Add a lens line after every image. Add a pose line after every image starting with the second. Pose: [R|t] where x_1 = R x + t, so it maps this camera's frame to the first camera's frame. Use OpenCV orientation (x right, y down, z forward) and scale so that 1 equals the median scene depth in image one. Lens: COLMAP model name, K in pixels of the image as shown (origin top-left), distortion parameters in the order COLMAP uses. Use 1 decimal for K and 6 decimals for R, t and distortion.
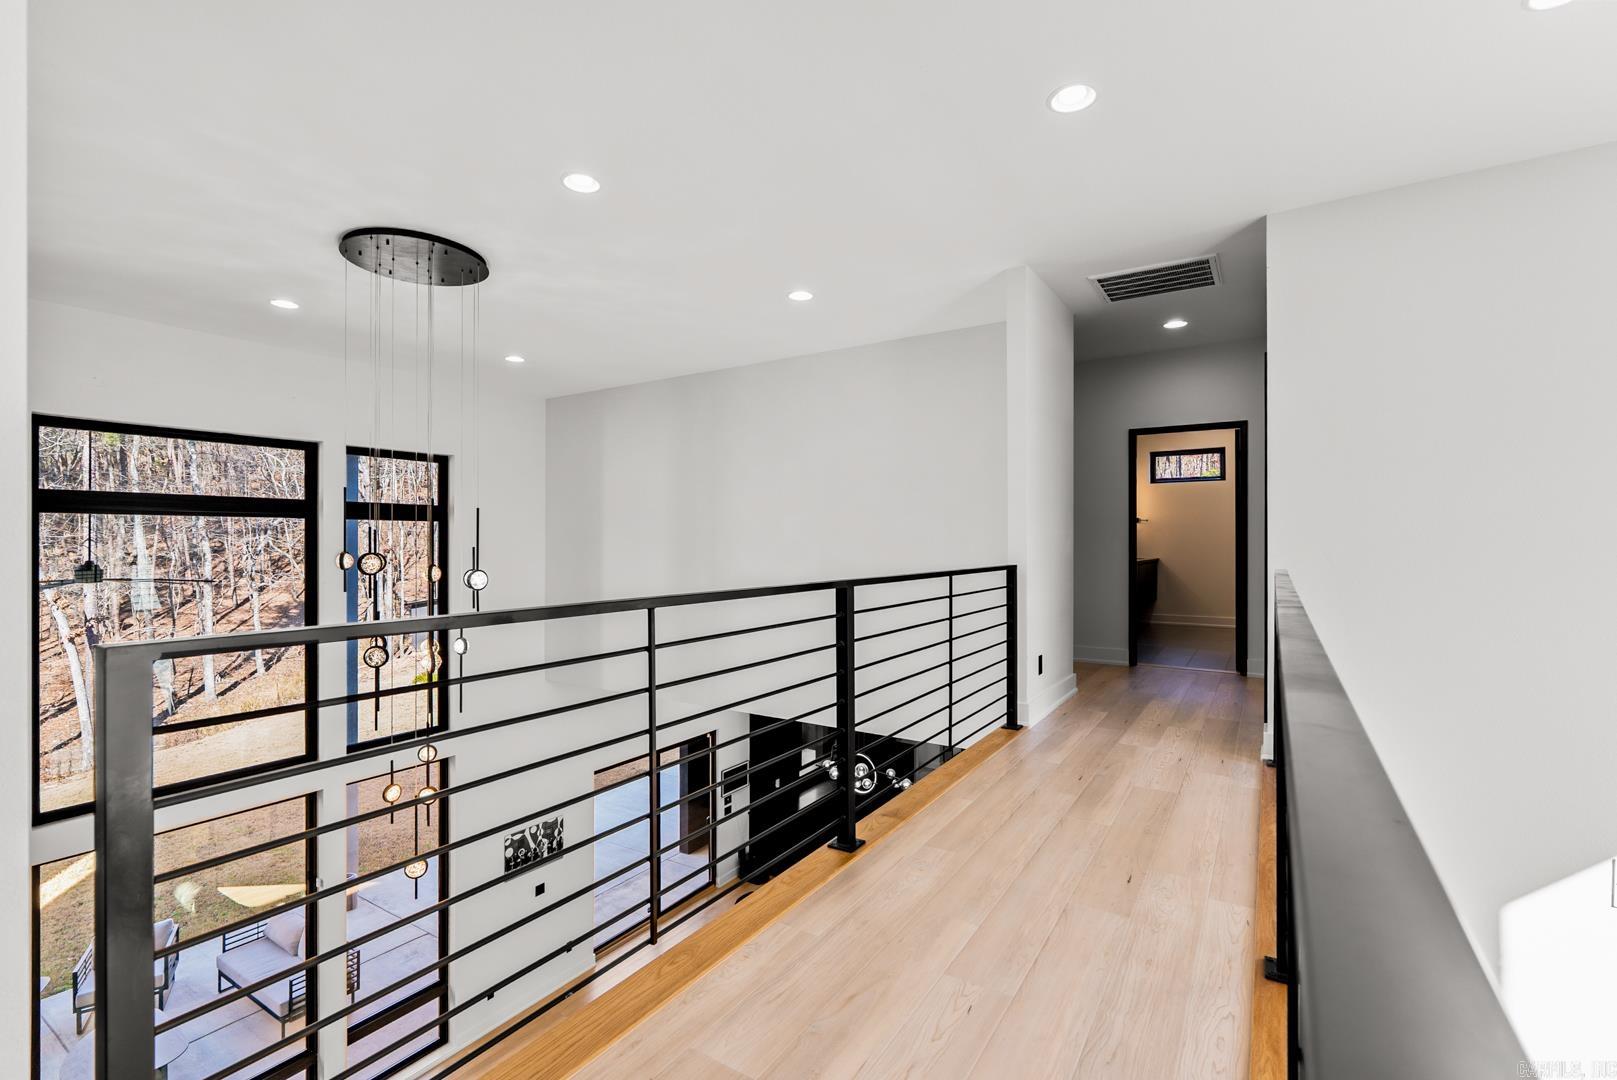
lens RADIAL K [[716.1, 0, 806.2], [0, 716.1, 535.3], [0, 0, 1]] dist [-0.009189, 0.000480]
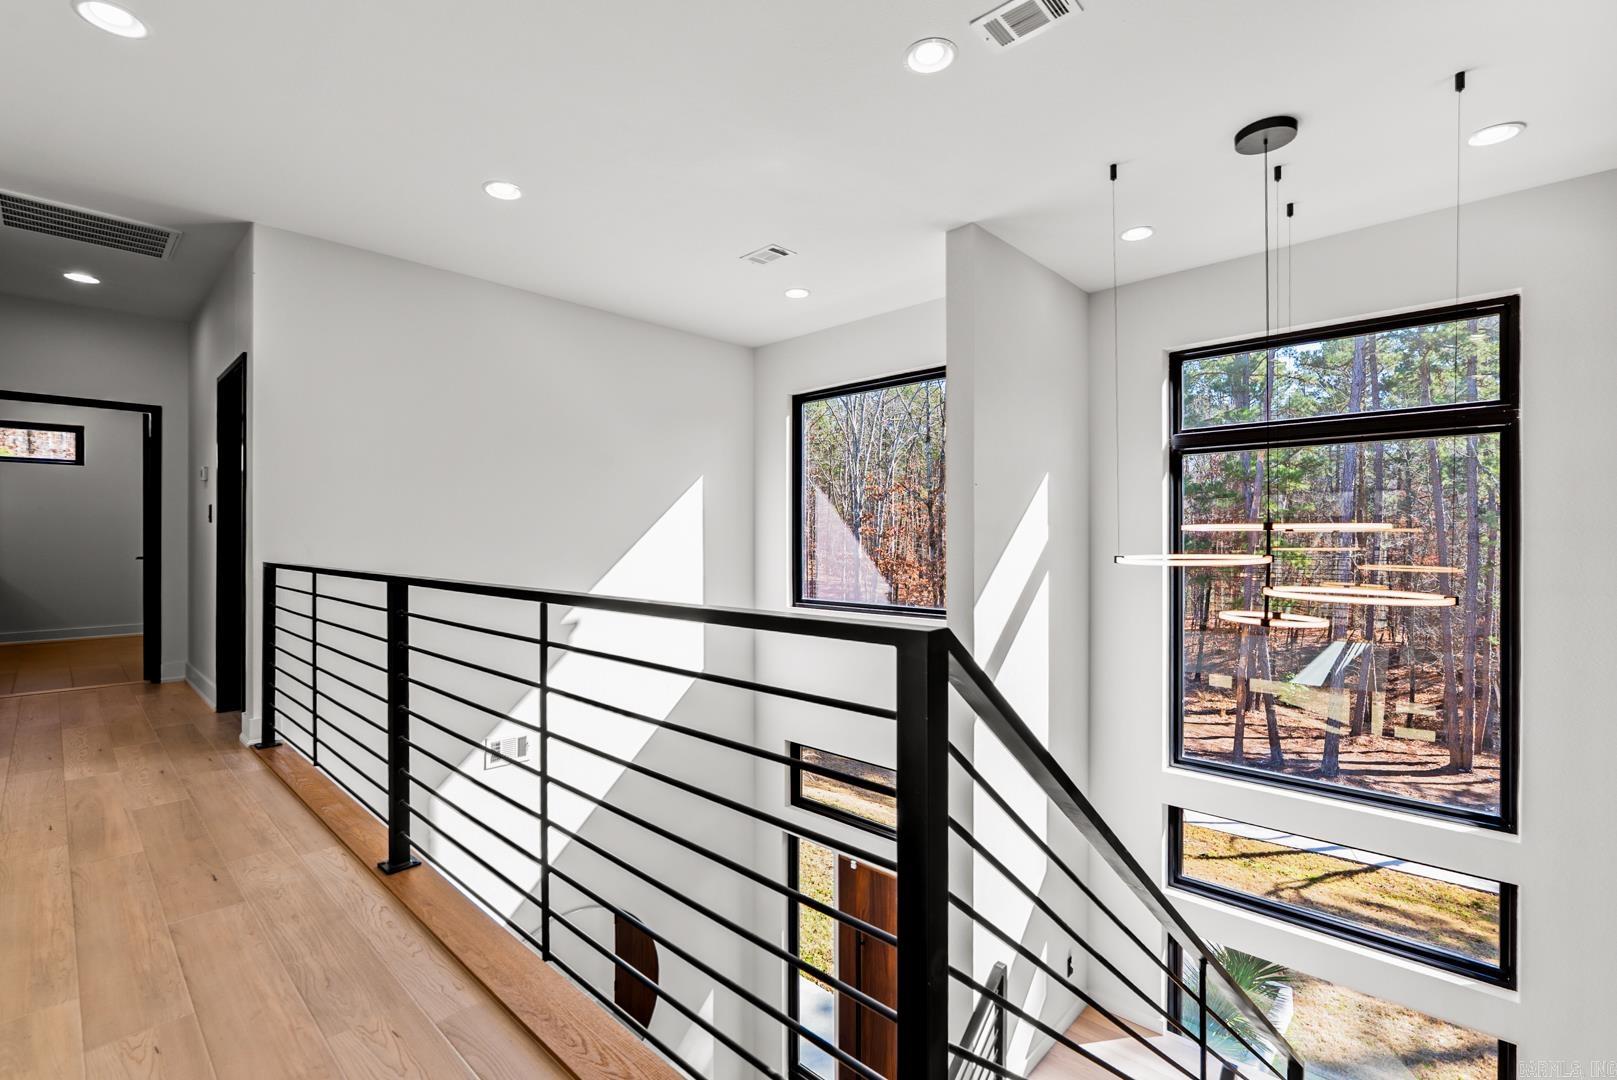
lens RADIAL K [[716.1, 0, 805.5], [0, 716.1, 539.4], [0, 0, 1]] dist [-0.009189, 0.000480]
pose [[0.182018, -0.002974, 0.983291, -0.284357], [-0.007177, 0.999965, 0.004353, 0.003578], [-0.983269, -0.007849, 0.181991, 0.017455]]
